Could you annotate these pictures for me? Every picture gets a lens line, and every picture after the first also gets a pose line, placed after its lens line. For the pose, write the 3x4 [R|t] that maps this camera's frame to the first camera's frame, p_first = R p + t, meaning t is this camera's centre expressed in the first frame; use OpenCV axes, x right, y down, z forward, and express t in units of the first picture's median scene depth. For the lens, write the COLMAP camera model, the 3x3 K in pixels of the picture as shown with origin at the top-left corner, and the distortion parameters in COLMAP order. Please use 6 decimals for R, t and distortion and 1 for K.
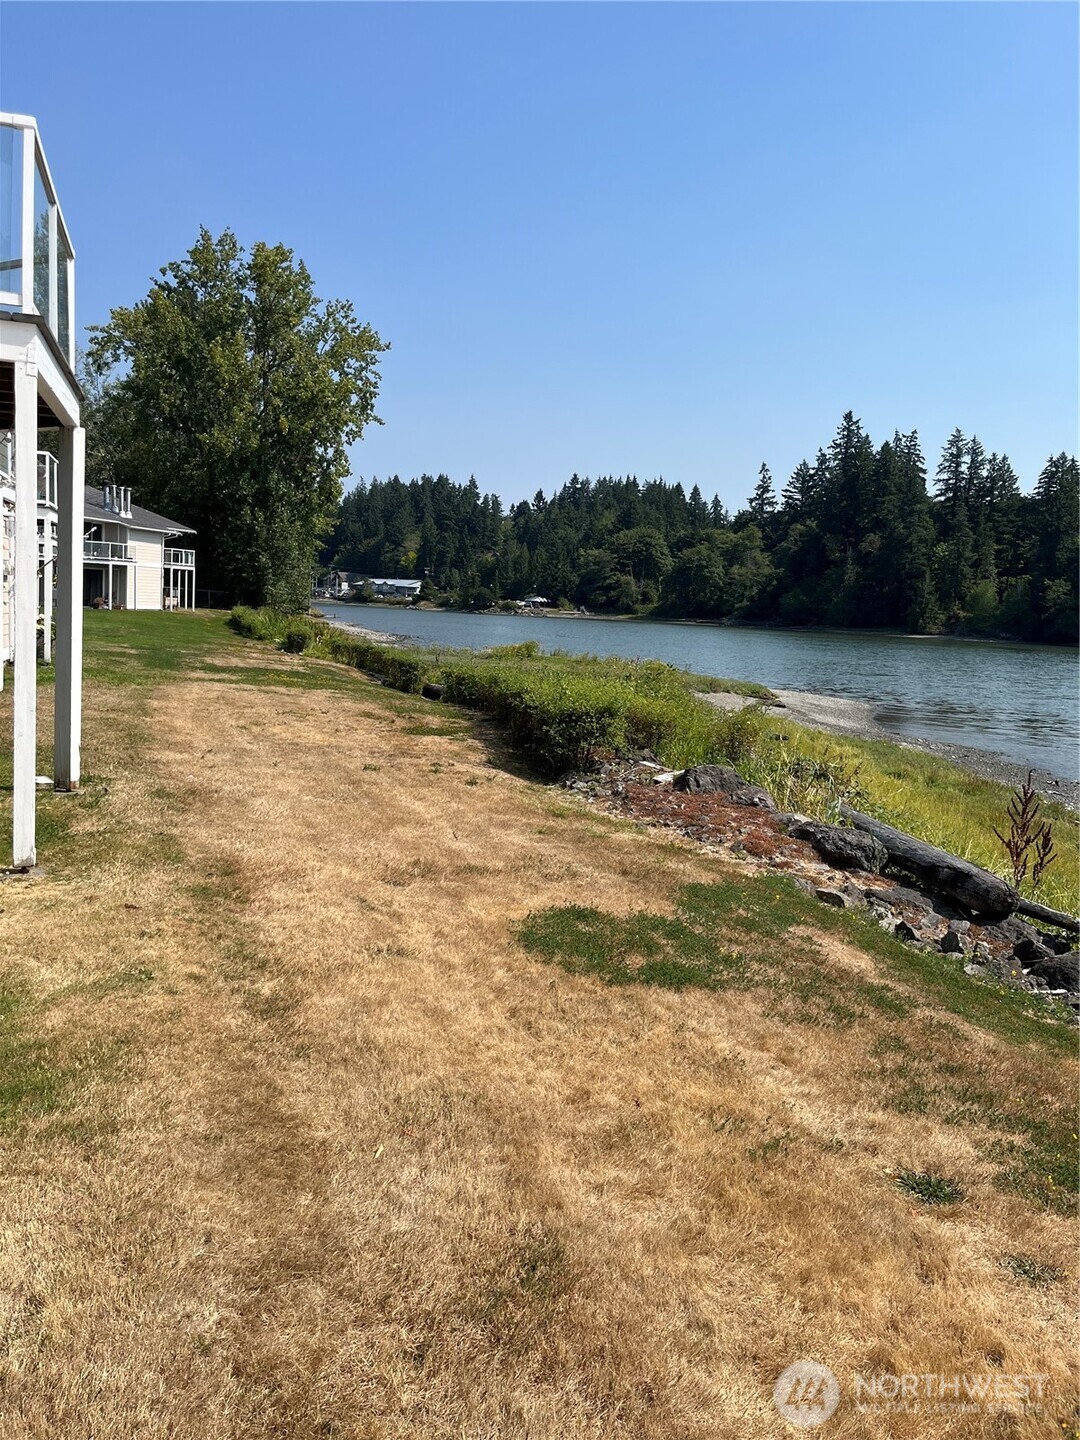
lens RADIAL K [[1083.2, 0, 540.0], [0, 1083.2, 719.9], [0, 0, 1]] dist [0.001666, 0.001288]
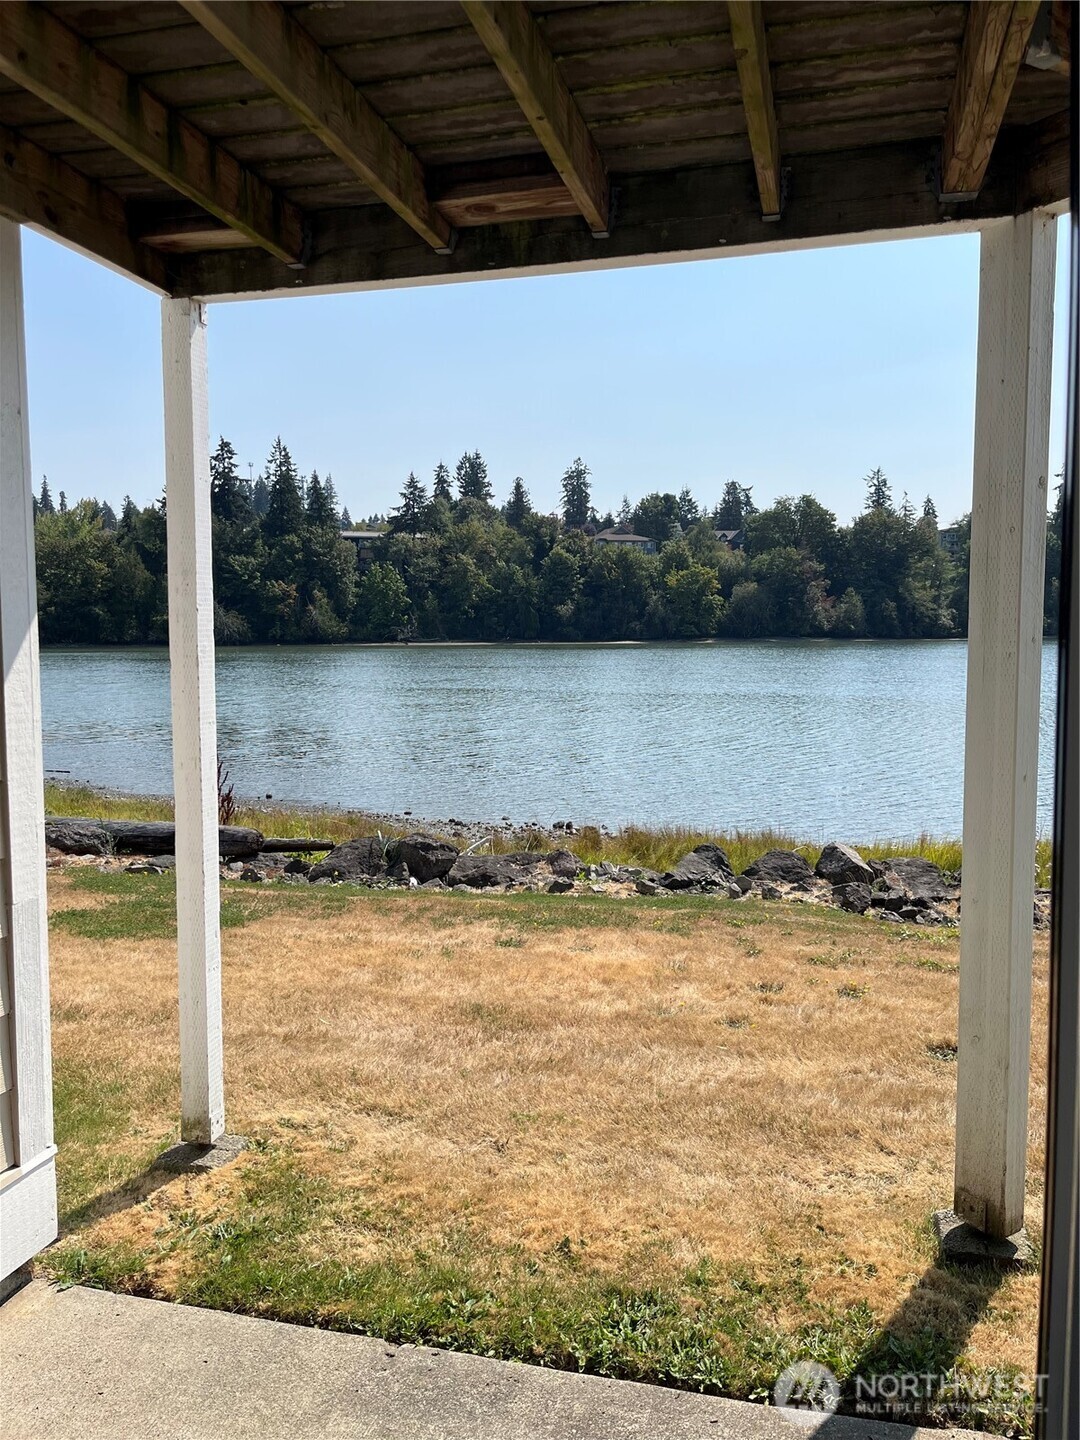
lens RADIAL K [[1083.2, 0, 540.7], [0, 1083.2, 720.0], [0, 0, 1]] dist [0.001666, 0.001288]
pose [[0.500939, -0.114800, 0.857835, -1.051484], [0.111314, 0.991478, 0.067683, -0.076879], [-0.858295, 0.061584, 0.509448, -0.053873]]
